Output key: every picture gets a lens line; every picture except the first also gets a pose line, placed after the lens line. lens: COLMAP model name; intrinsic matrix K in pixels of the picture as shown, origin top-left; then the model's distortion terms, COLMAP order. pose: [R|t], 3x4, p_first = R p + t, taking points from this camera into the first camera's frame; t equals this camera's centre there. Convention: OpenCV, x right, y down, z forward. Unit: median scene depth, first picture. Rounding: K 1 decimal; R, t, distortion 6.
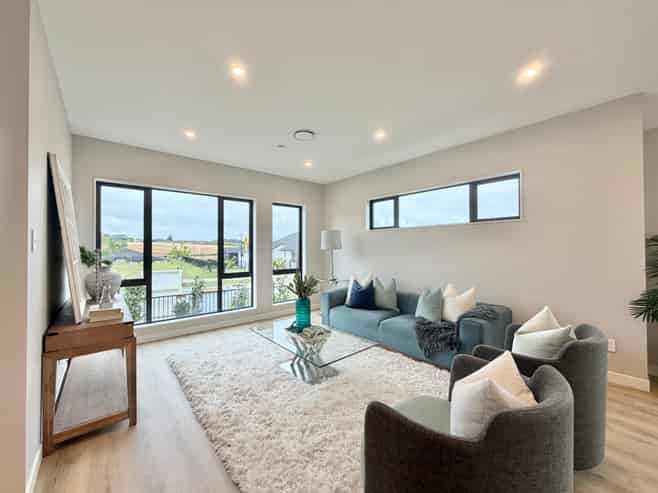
lens RADIAL K [[259.0, 0, 332.5], [0, 259.0, 246.2], [0, 0, 1]] dist [0.002125, -0.000001]
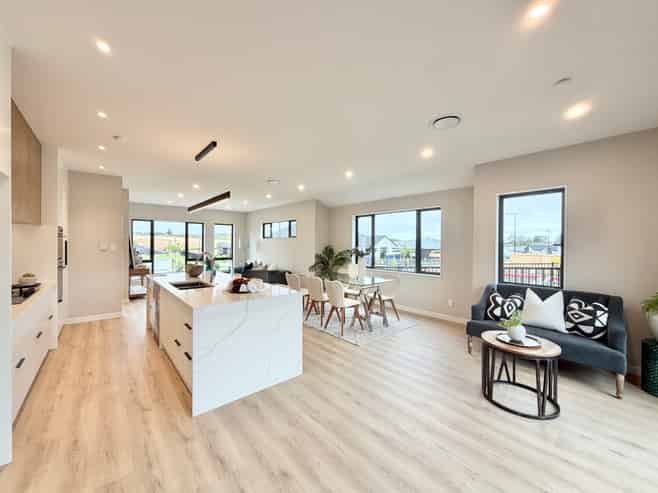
lens RADIAL K [[259.0, 0, 328.1], [0, 259.0, 247.2], [0, 0, 1]] dist [0.002125, -0.000001]
pose [[0.999891, 0.010513, -0.010358, 0.828484], [-0.010306, 0.999750, 0.019825, -0.046833], [0.010563, -0.019716, 0.999750, -1.219670]]
